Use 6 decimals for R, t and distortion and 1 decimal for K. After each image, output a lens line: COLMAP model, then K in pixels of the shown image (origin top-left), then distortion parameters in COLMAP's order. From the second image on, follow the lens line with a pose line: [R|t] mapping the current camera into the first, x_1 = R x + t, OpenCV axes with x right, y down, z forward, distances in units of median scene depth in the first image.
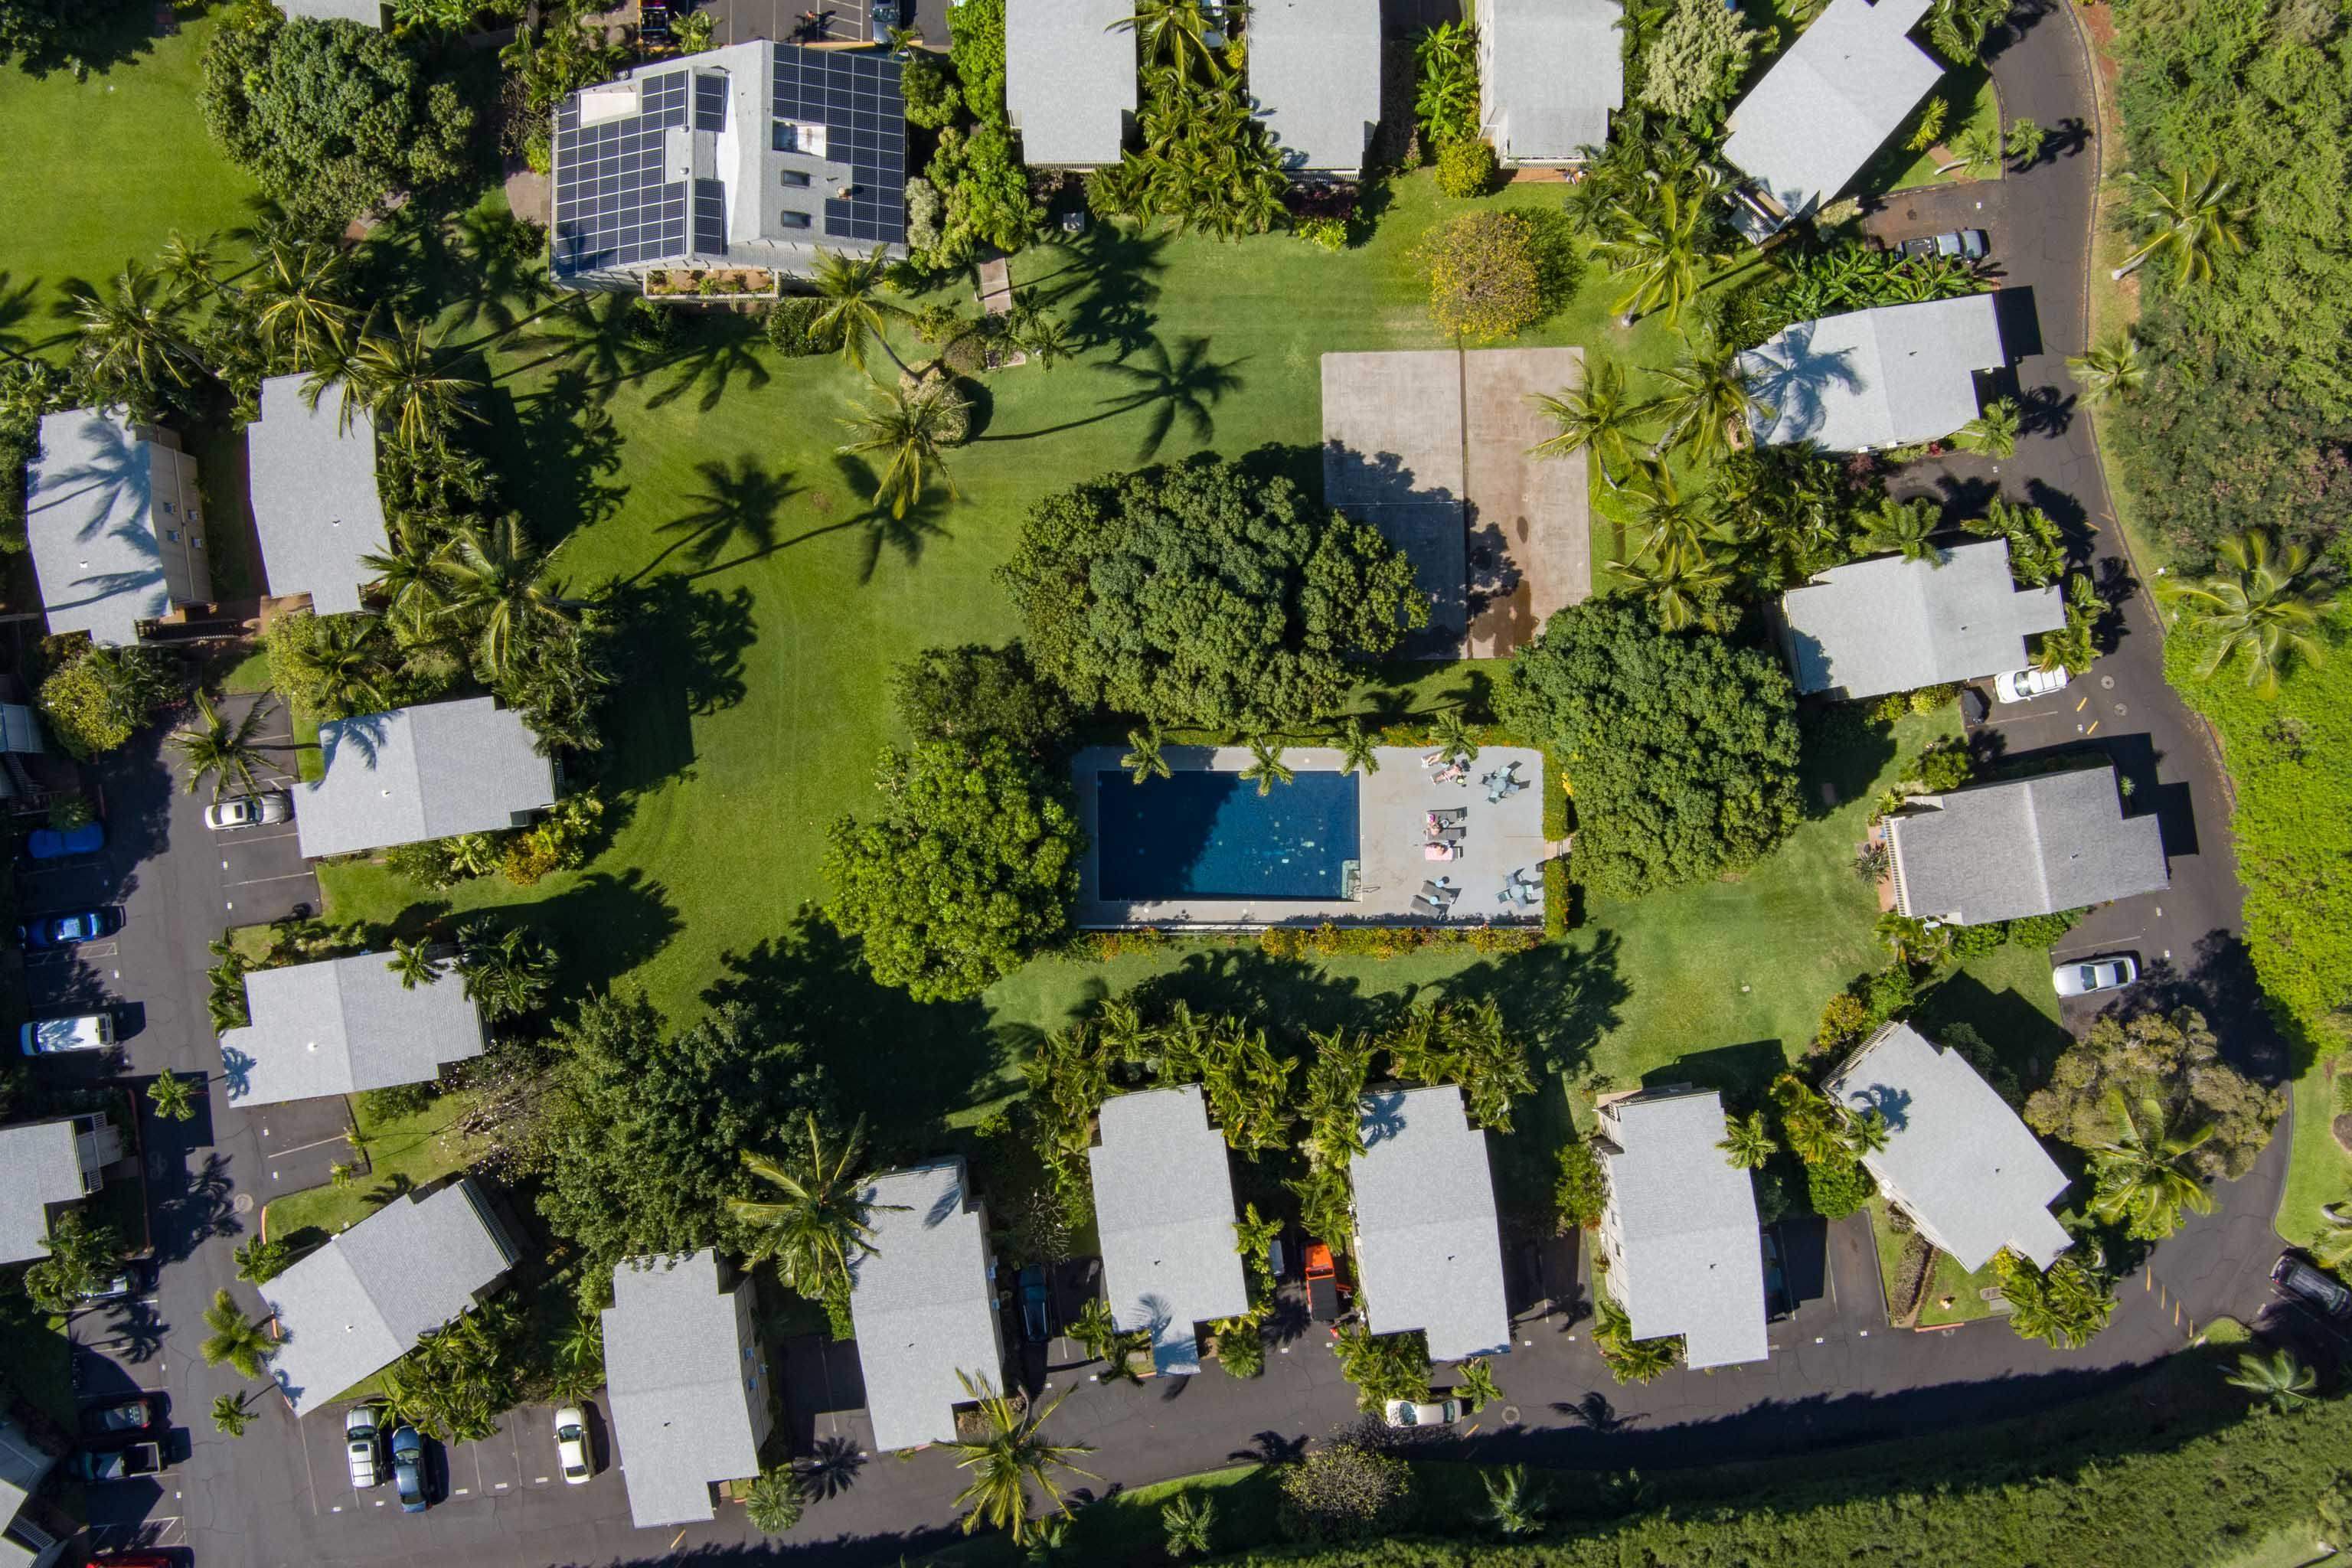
lens RADIAL K [[2086.5, 0, 1176.0], [0, 2086.5, 784.0], [0, 0, 1]] dist [-0.063472, -0.001031]
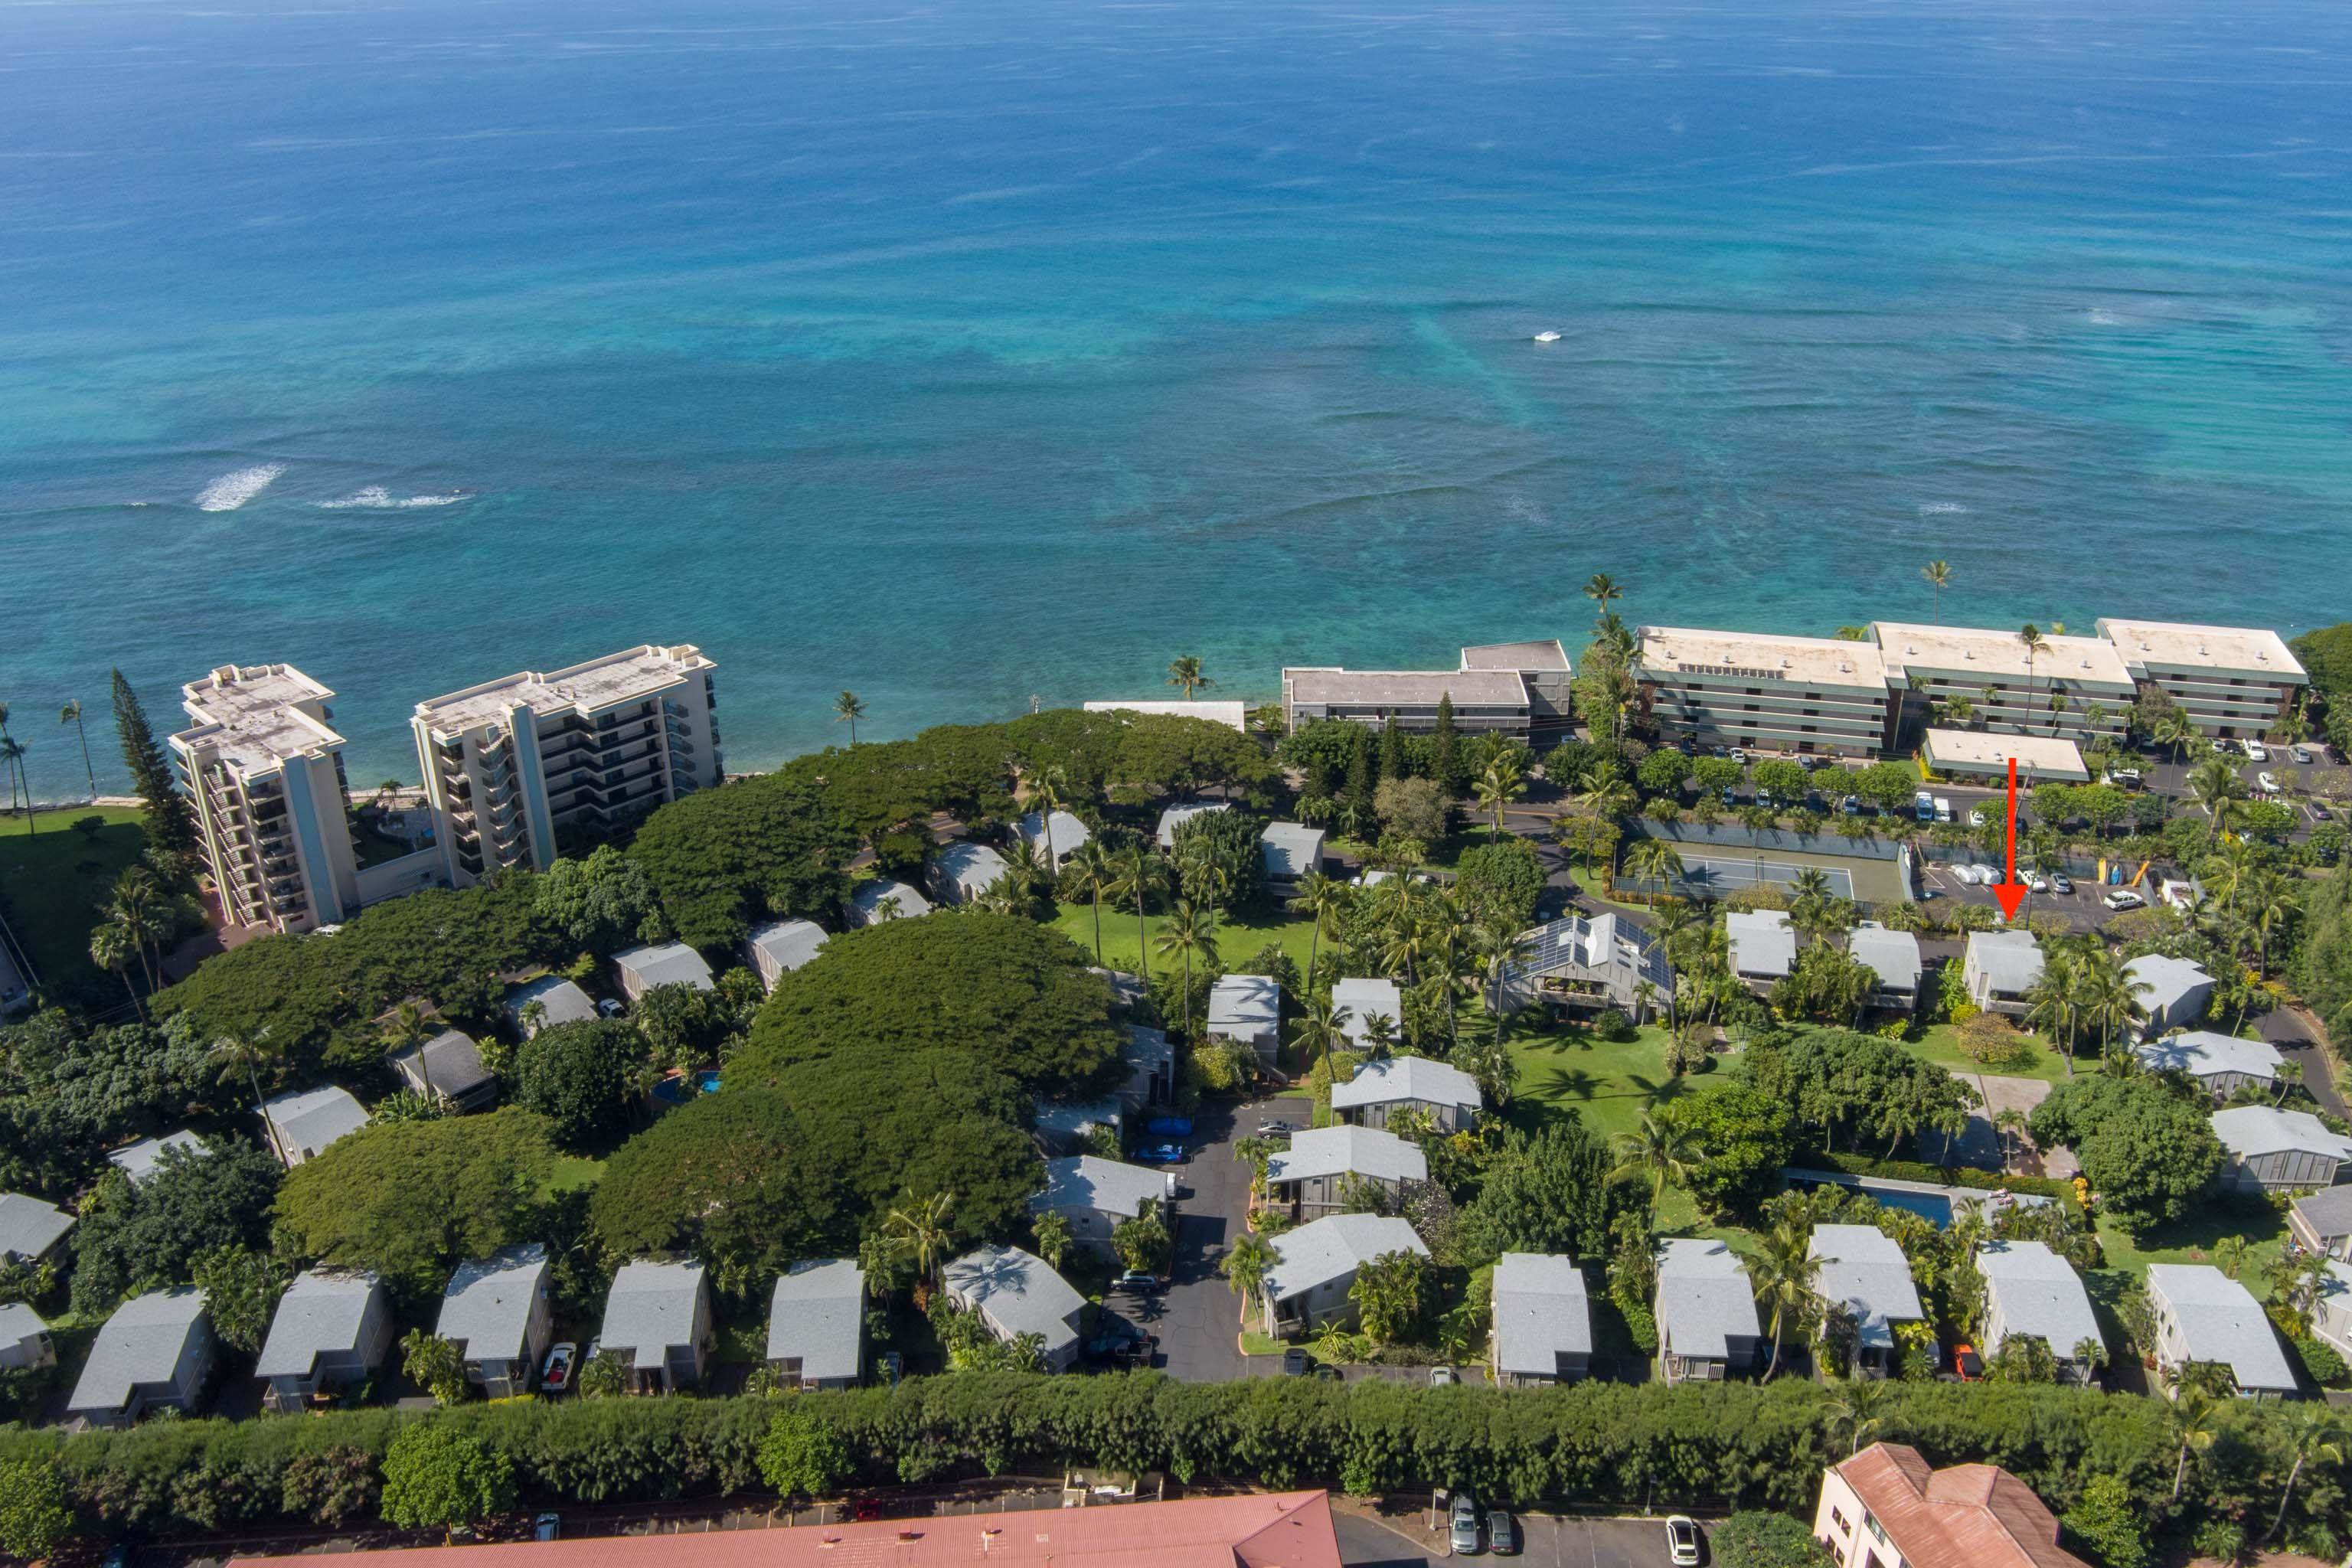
lens RADIAL K [[2086.5, 0, 1176.0], [0, 2086.5, 784.0], [0, 0, 1]] dist [-0.063472, -0.001031]
pose [[0.978566, 0.073736, -0.192280, -0.233658], [-0.205675, 0.396742, -0.894591, 1.527699], [0.010322, 0.914964, 0.403404, 0.037793]]
